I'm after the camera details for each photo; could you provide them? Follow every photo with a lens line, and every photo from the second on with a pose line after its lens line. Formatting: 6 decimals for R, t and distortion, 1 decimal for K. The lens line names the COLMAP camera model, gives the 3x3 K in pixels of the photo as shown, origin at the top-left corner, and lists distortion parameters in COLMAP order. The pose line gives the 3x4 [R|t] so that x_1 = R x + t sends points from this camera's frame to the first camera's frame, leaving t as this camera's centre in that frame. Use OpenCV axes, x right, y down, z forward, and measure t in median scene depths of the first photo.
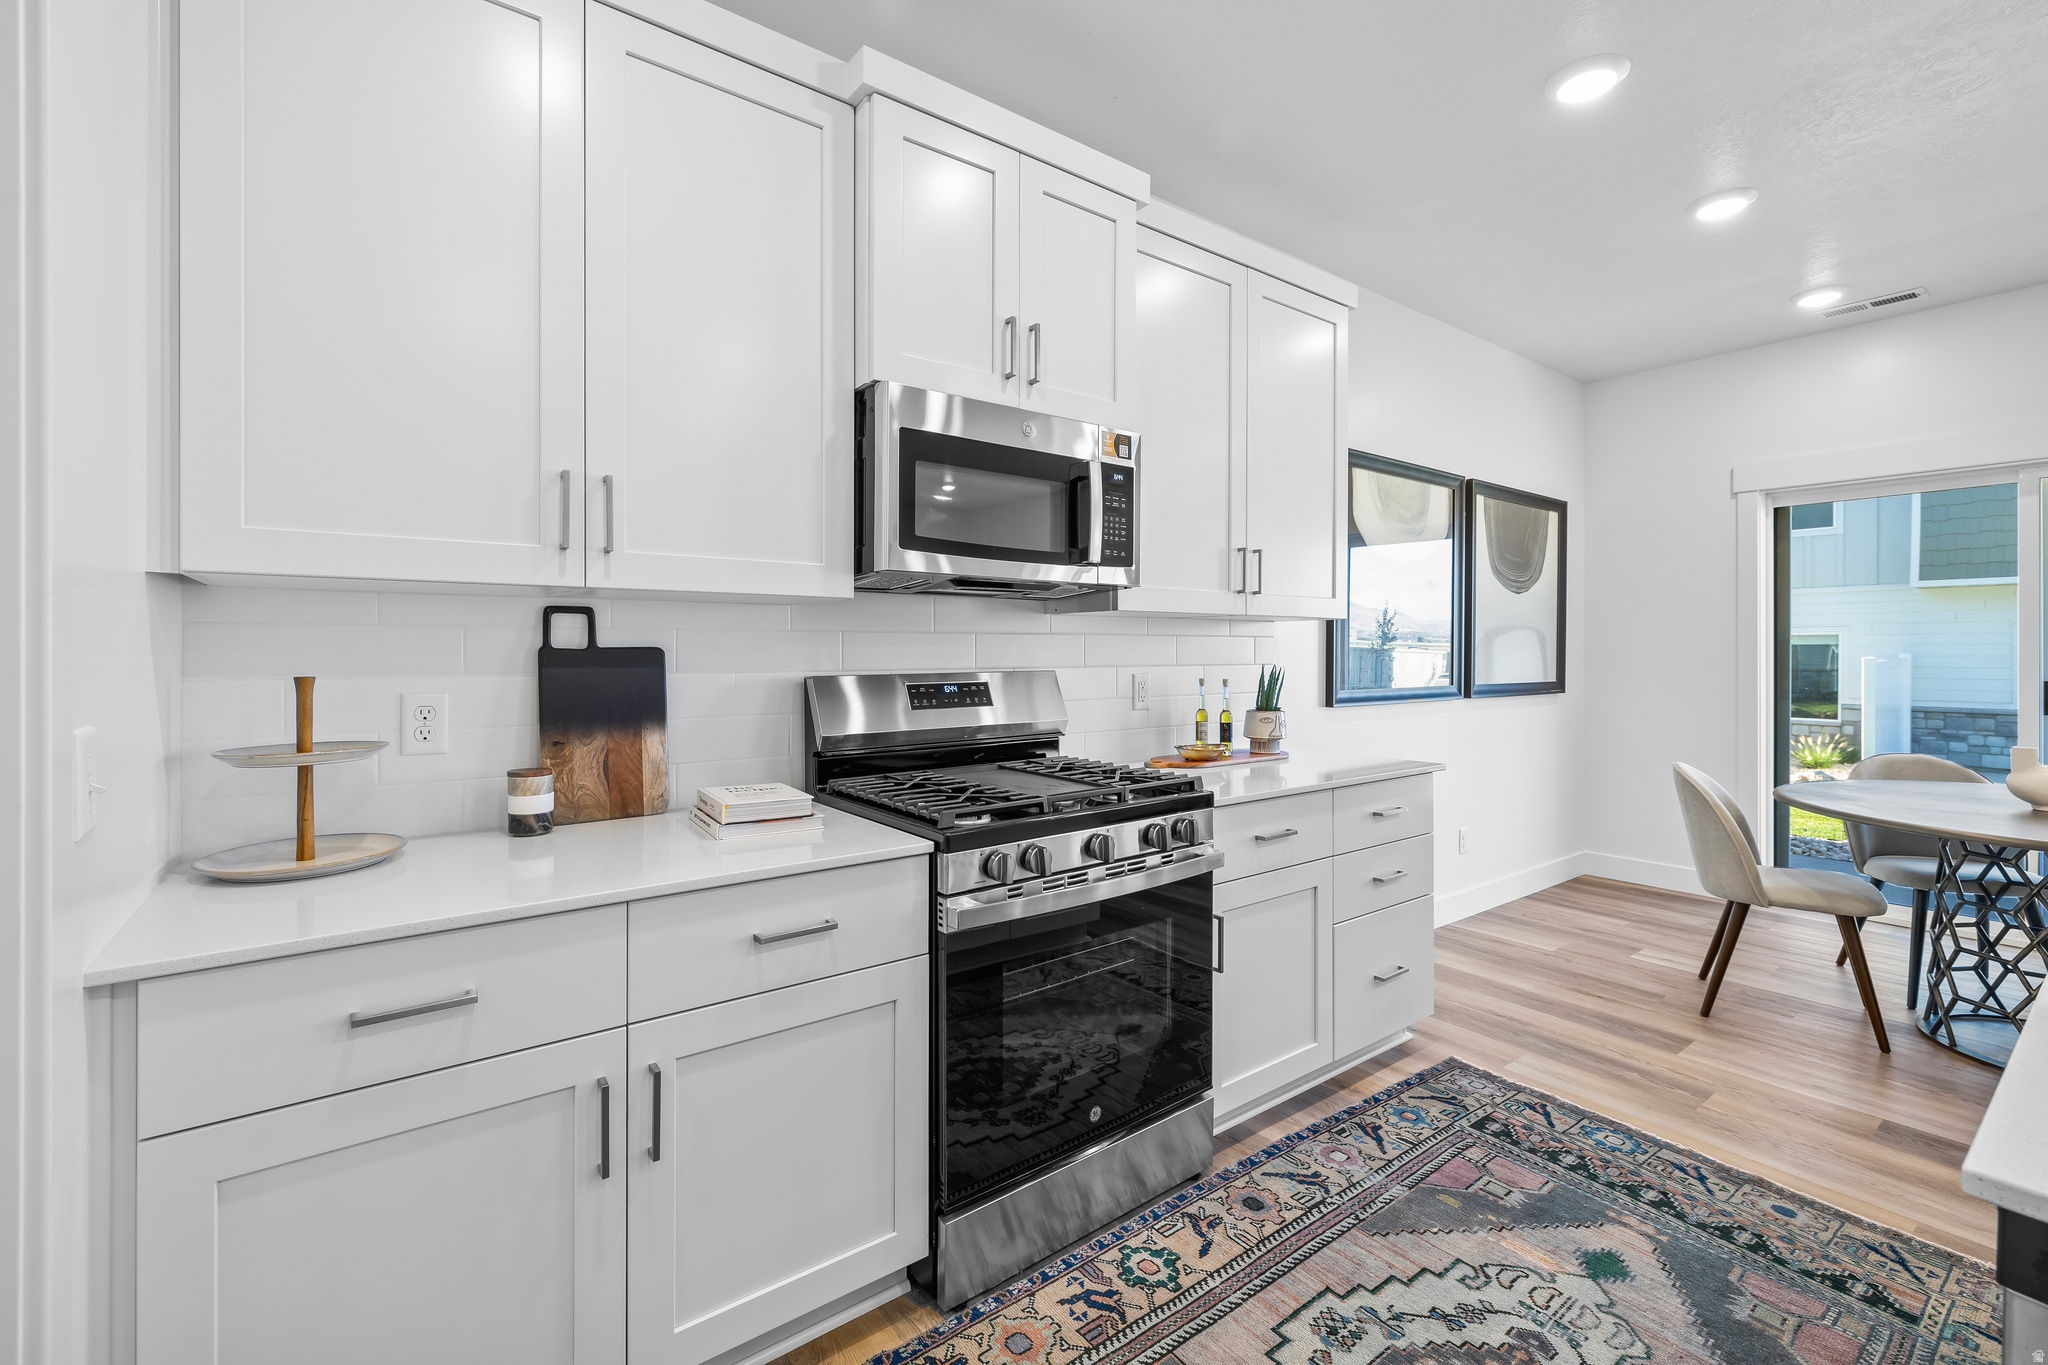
lens RADIAL K [[870.6, 0, 1020.7], [0, 870.6, 652.9], [0, 0, 1]] dist [0.001094, -0.000572]
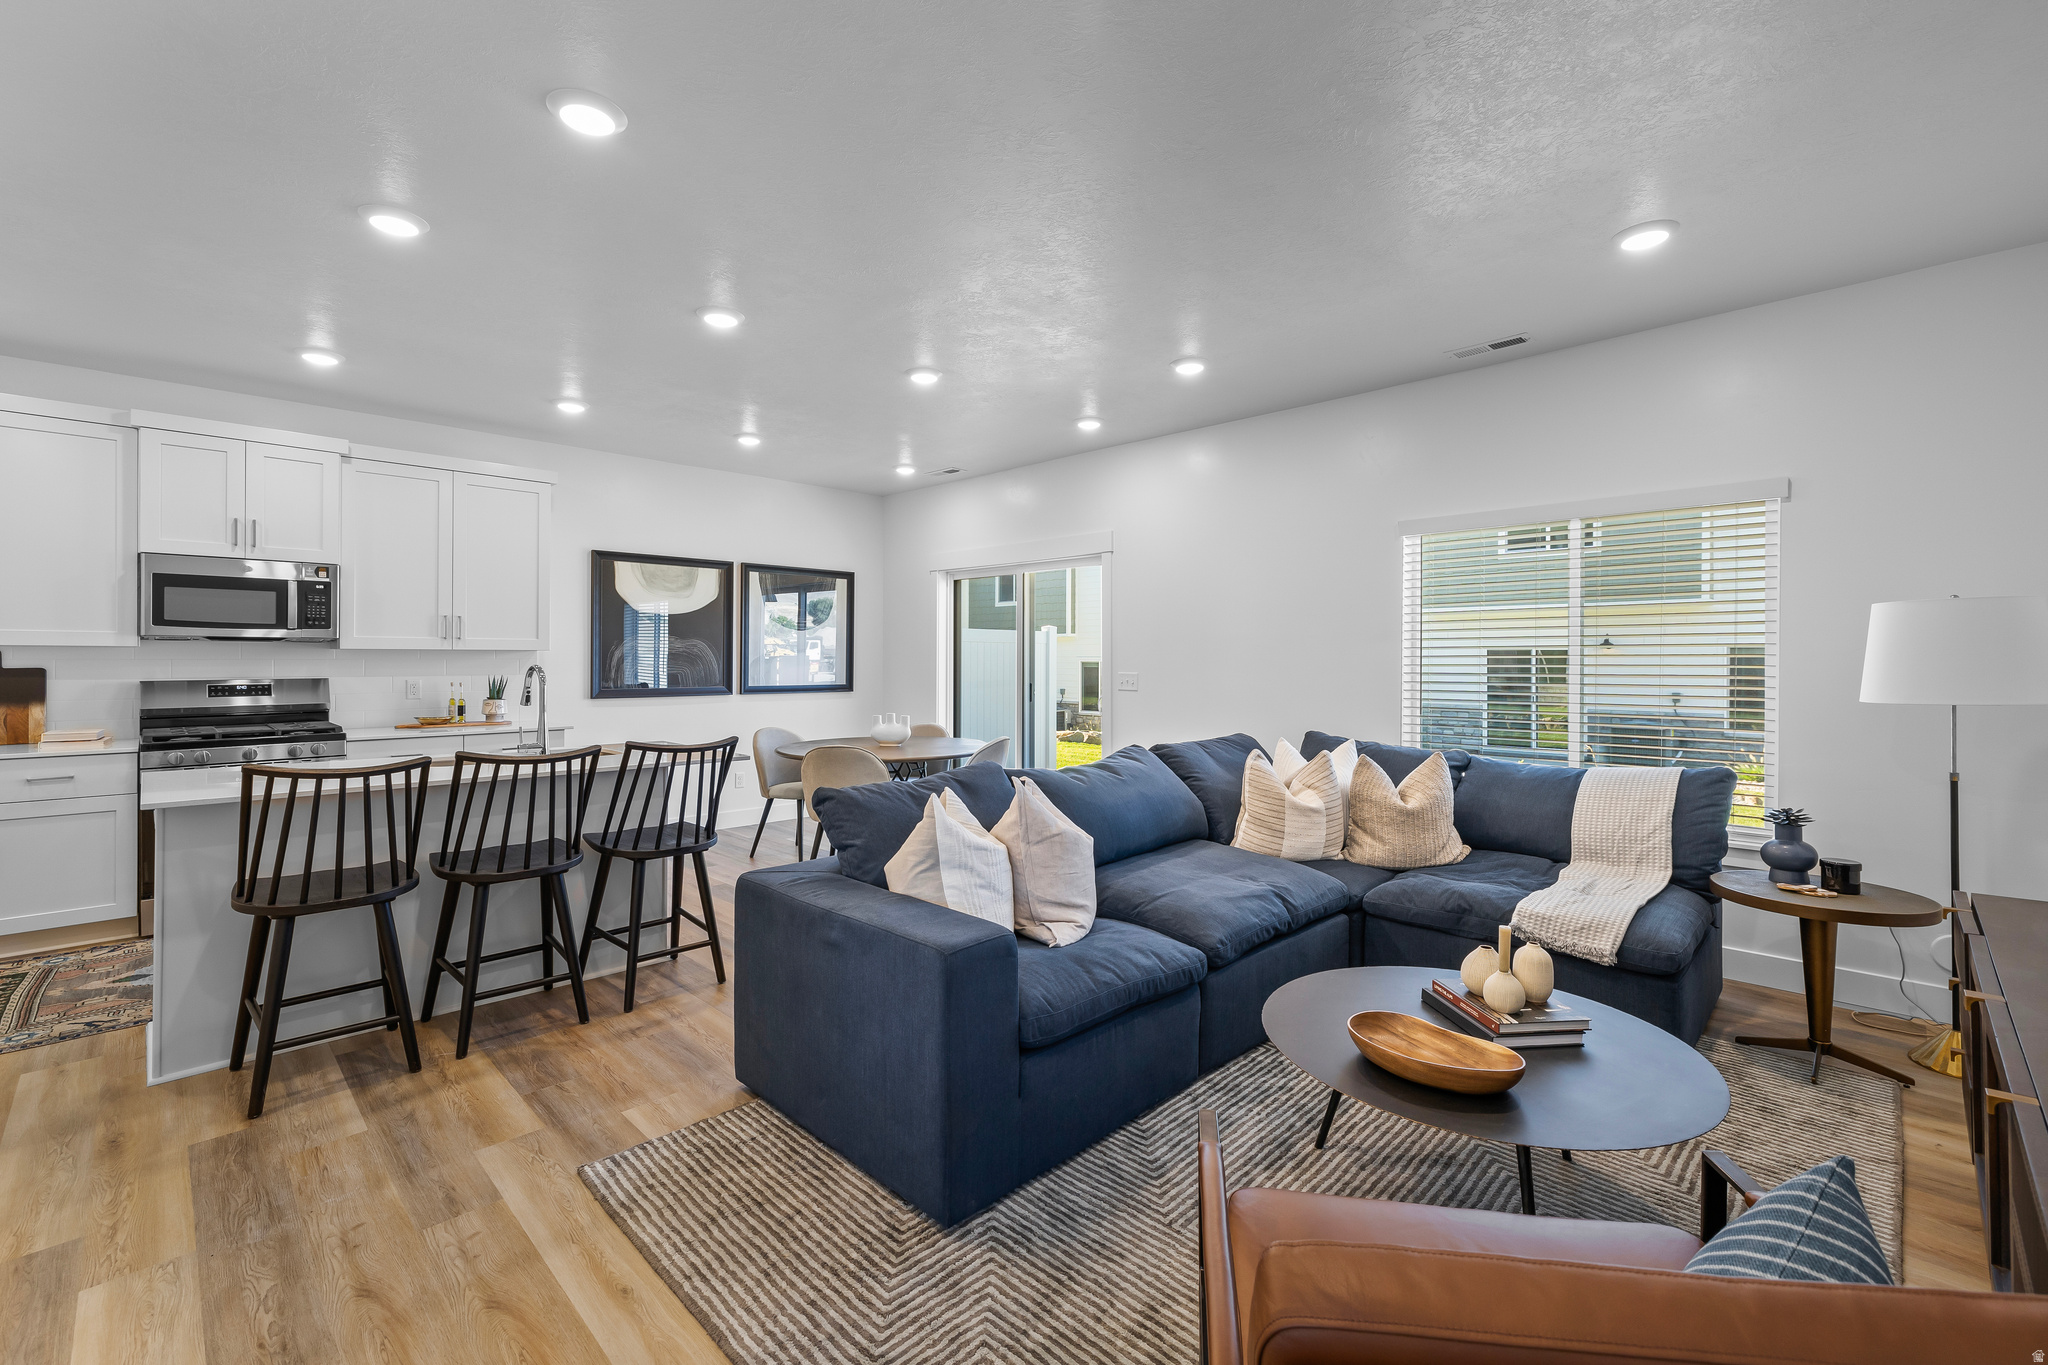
lens RADIAL K [[870.6, 0, 1025.4], [0, 870.6, 659.1], [0, 0, 1]] dist [0.001094, -0.000572]
pose [[0.988846, 0.003049, 0.148912, 1.571197], [-0.003091, 0.999995, 0.000047, -0.032565], [-0.148912, -0.000507, 0.988850, -1.416564]]
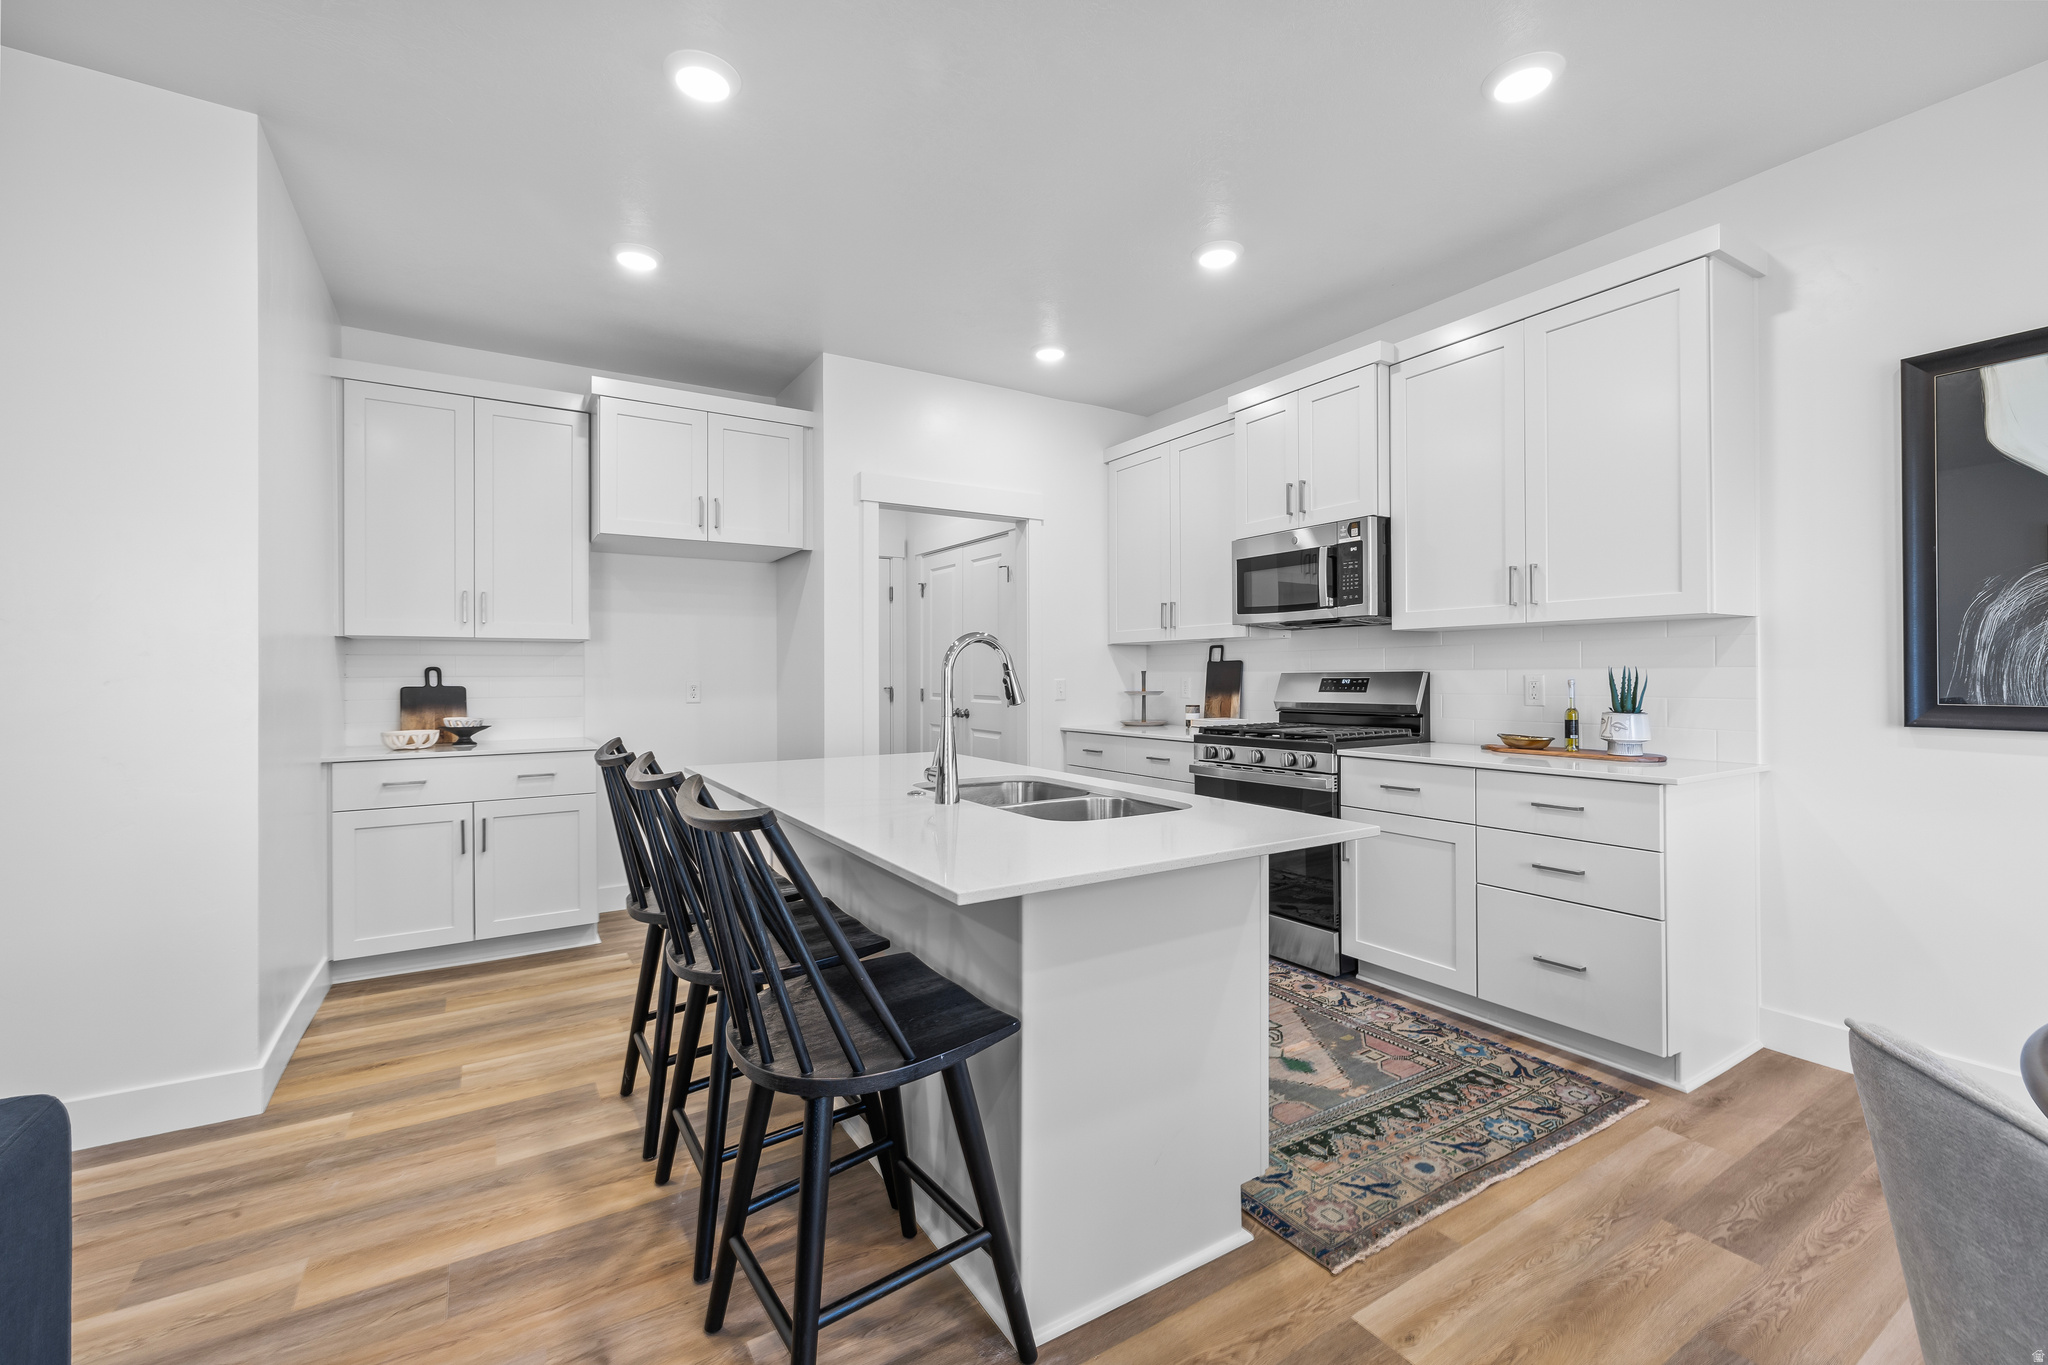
lens RADIAL K [[870.6, 0, 1021.9], [0, 870.6, 665.6], [0, 0, 1]] dist [0.001094, -0.000572]
pose [[-0.080782, -0.009508, -0.996686, 1.845851], [0.004898, 0.999939, -0.009936, 0.027081], [0.996720, -0.005684, -0.080731, 0.549811]]
